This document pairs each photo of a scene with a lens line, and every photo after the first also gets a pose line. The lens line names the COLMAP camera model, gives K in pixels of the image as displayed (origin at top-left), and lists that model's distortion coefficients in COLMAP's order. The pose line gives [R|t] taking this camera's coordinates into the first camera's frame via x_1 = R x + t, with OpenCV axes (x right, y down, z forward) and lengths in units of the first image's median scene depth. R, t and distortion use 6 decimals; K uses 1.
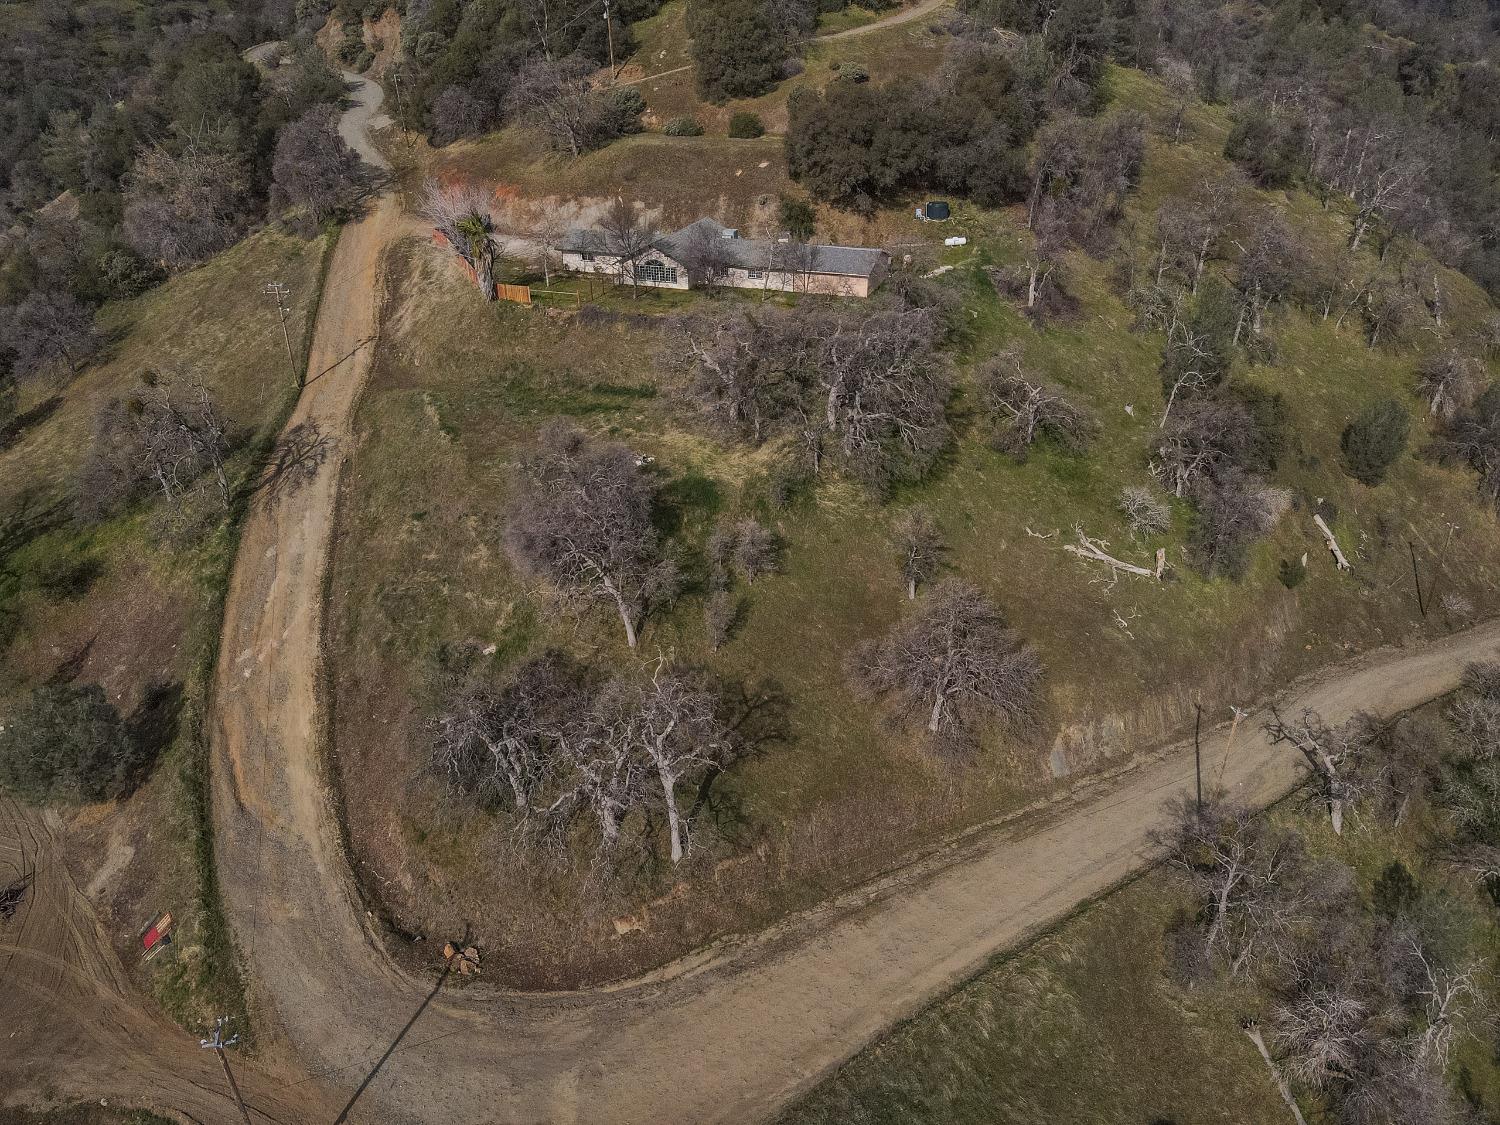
lens RADIAL K [[1108.9, 0, 750.0], [0, 1108.9, 562.5], [0, 0, 1]] dist [-0.008475, 0.003077]
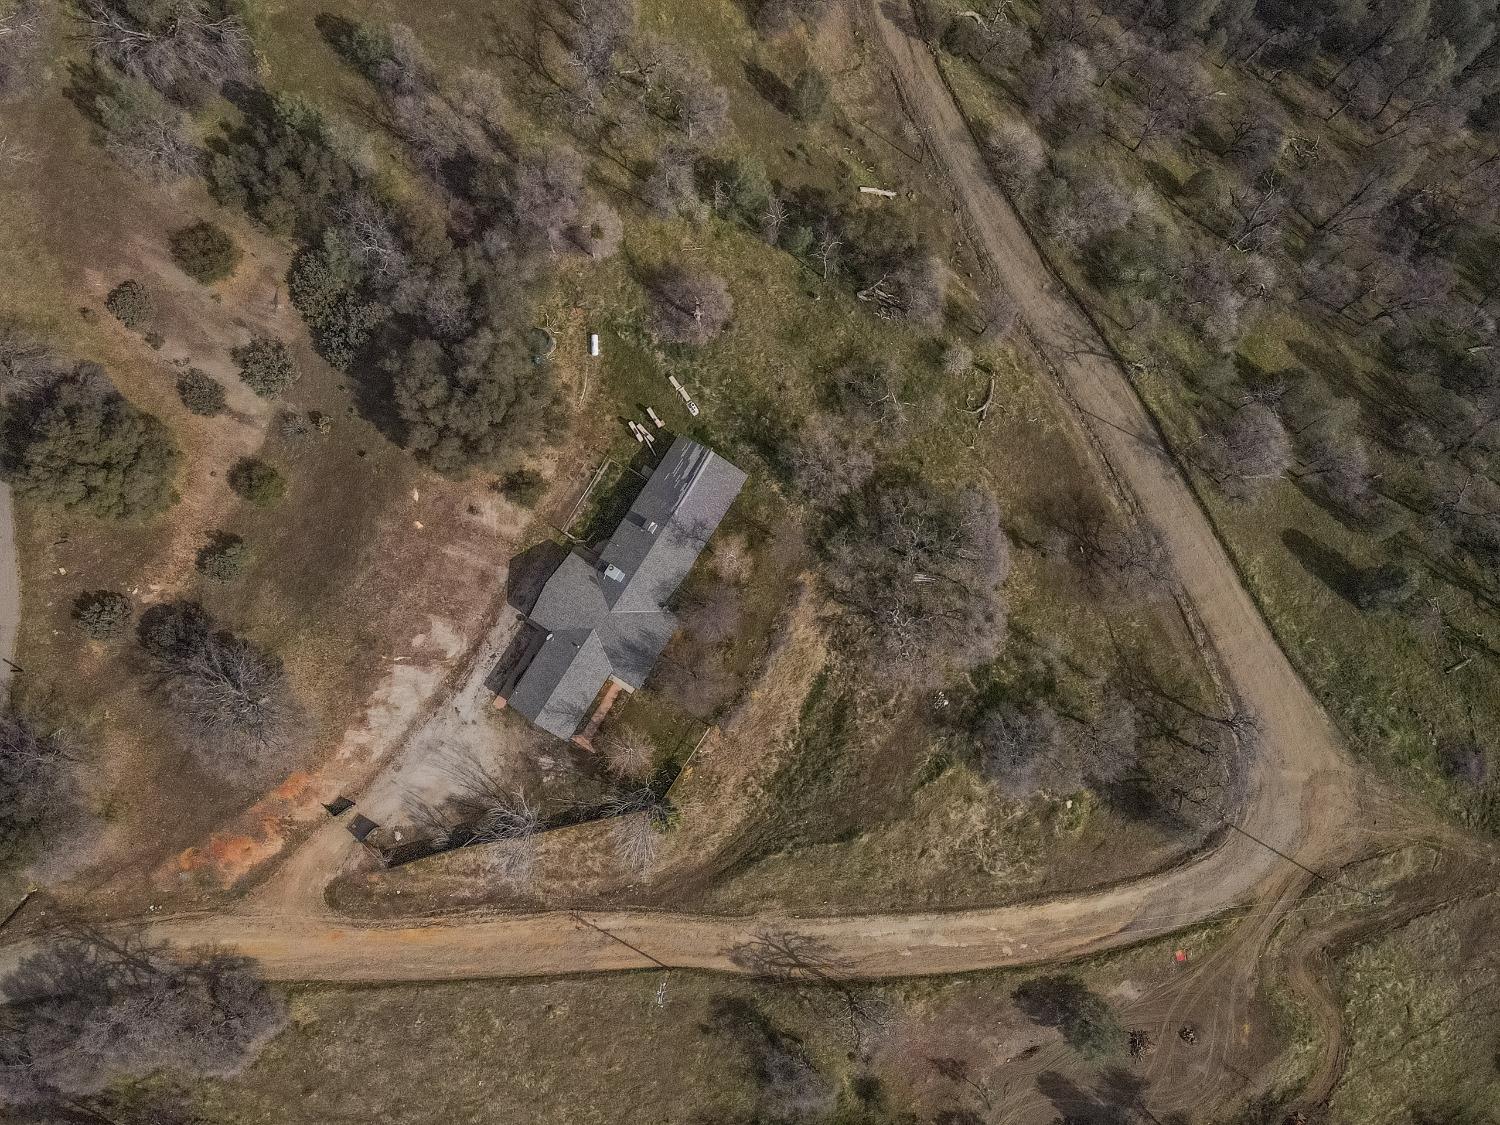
lens RADIAL K [[1108.9, 0, 750.0], [0, 1108.9, 562.5], [0, 0, 1]] dist [-0.008475, 0.003077]
pose [[0.196143, -0.974568, 0.108379, -0.125795], [0.492696, 0.193510, 0.848413, -1.457416], [-0.847808, -0.113012, 0.518122, 0.468526]]
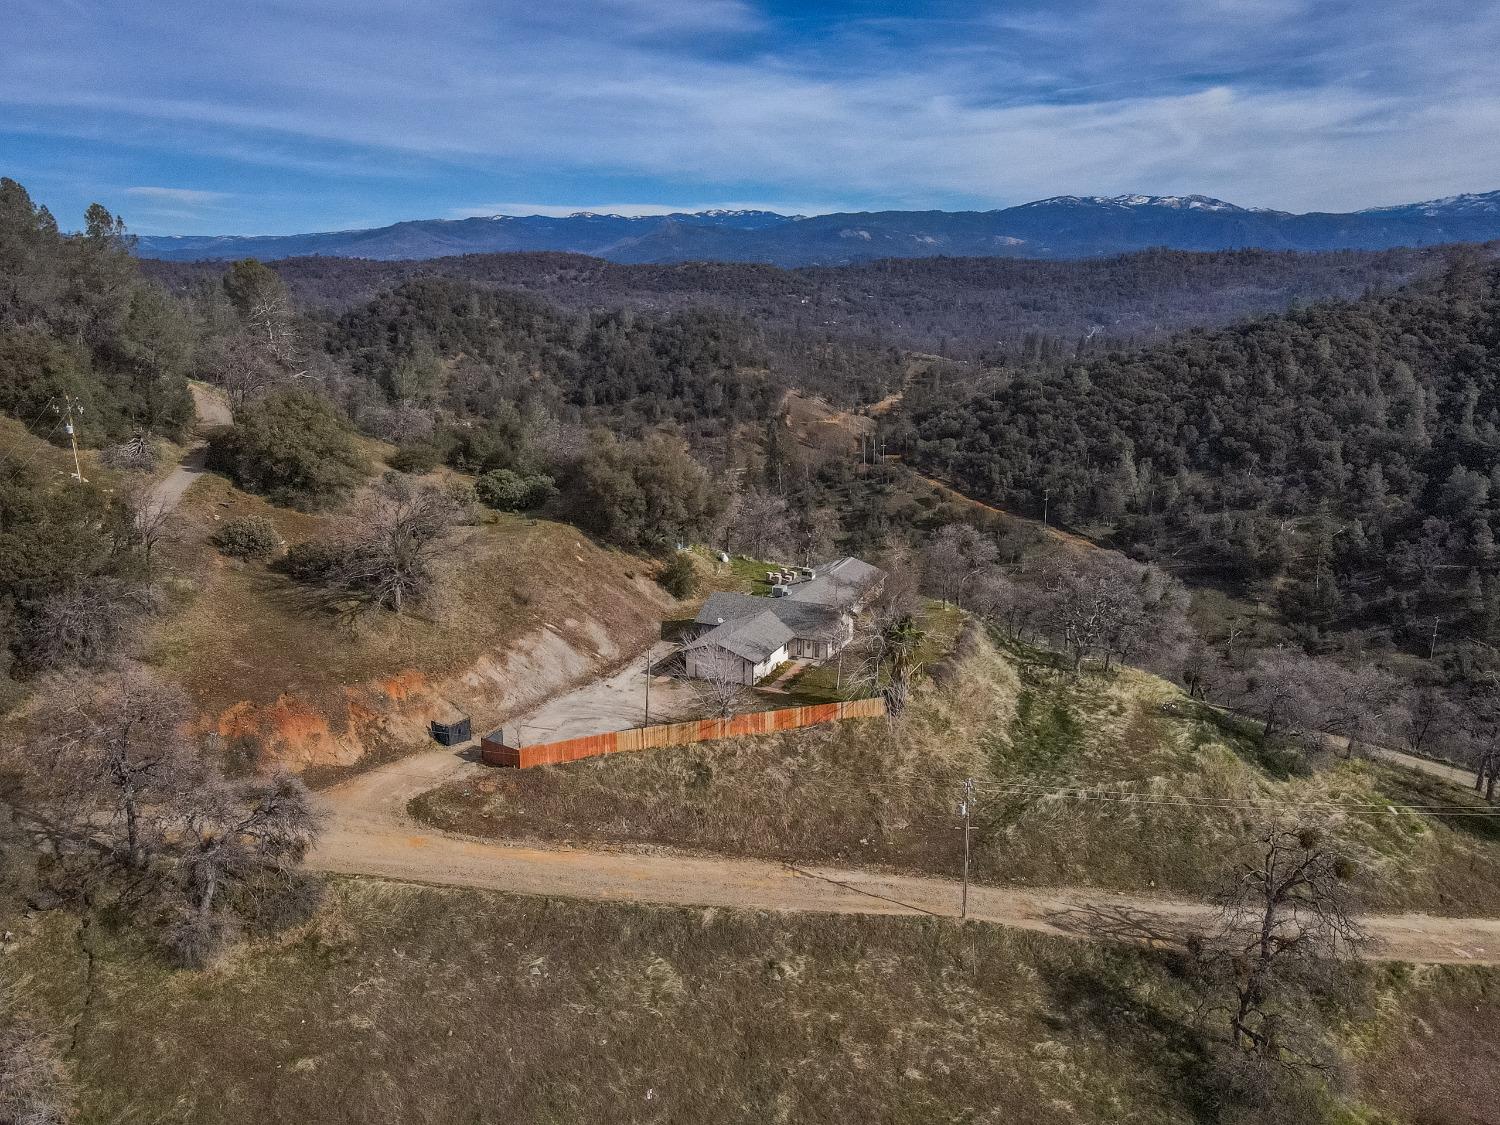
lens RADIAL K [[1128.1, 0, 745.4], [0, 1128.1, 524.8], [0, 0, 1]] dist [-0.003910, 0.002285]
pose [[0.066603, -0.201037, 0.977317, -1.303601], [0.474240, 0.868161, 0.146264, -0.666485], [-0.877873, 0.453741, 0.153162, 1.108962]]
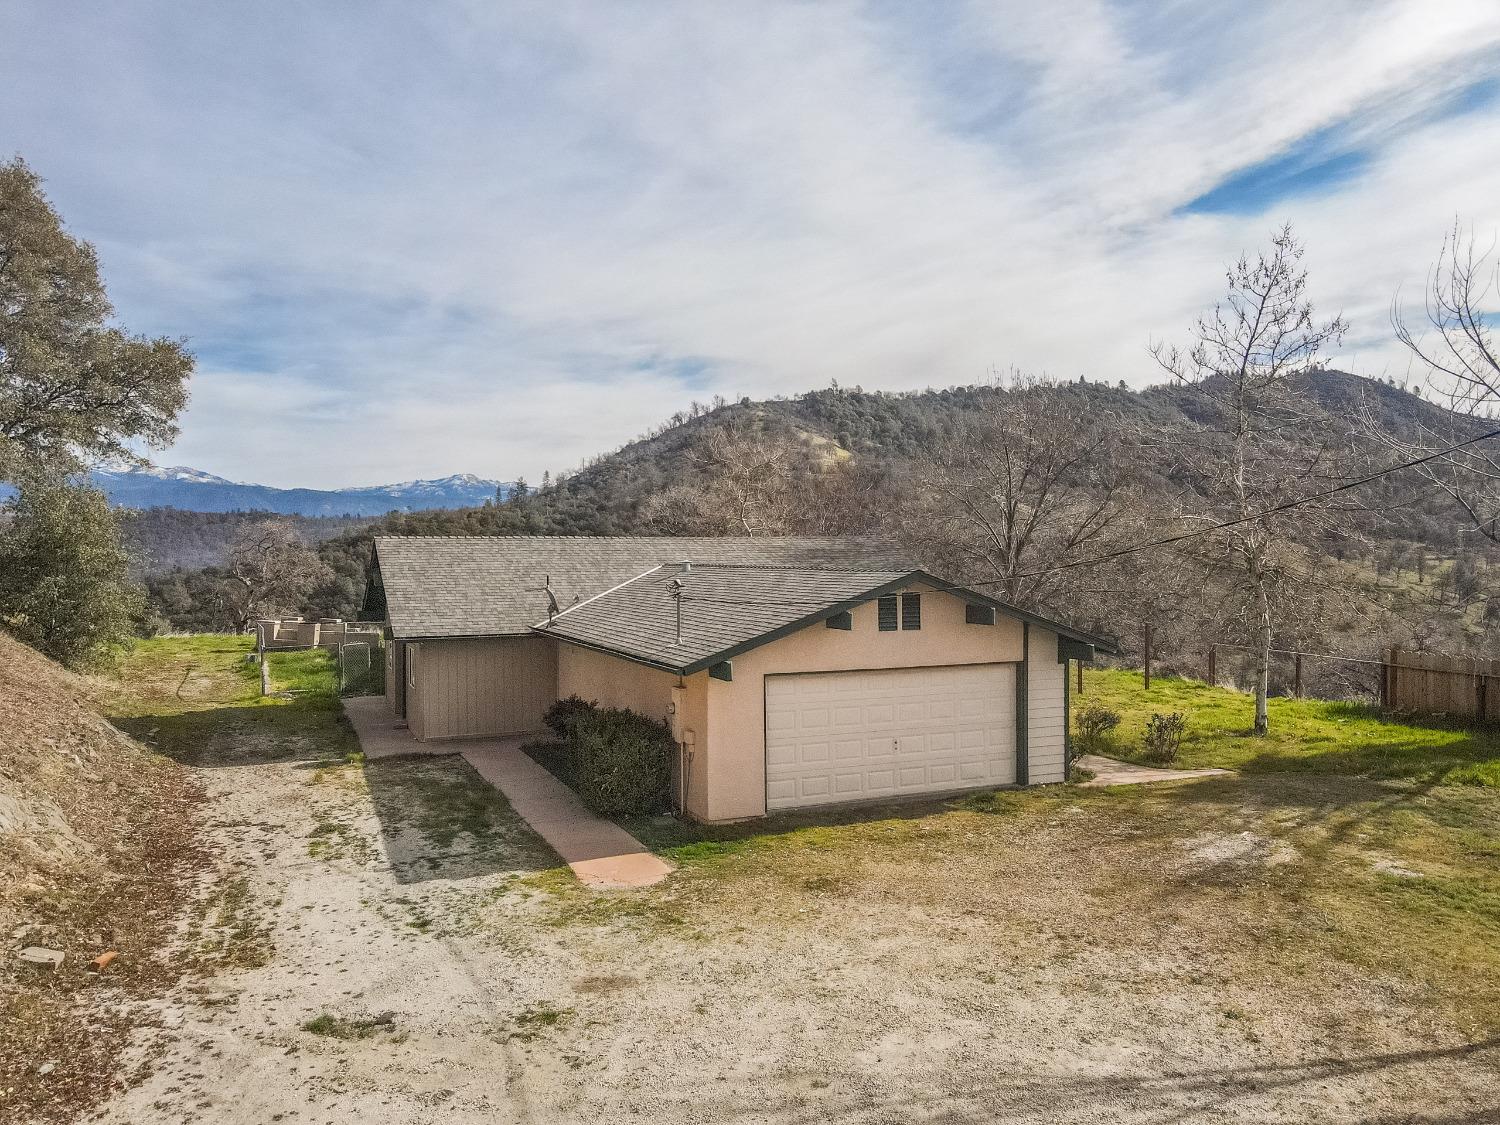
lens RADIAL K [[1128.1, 0, 745.4], [0, 1128.1, 524.8], [0, 0, 1]] dist [-0.003910, 0.002285]
pose [[-0.700139, 0.013119, 0.713886, -0.339100], [0.350292, 0.877549, 0.327420, -0.491694], [-0.622175, 0.479307, -0.619001, 1.501086]]
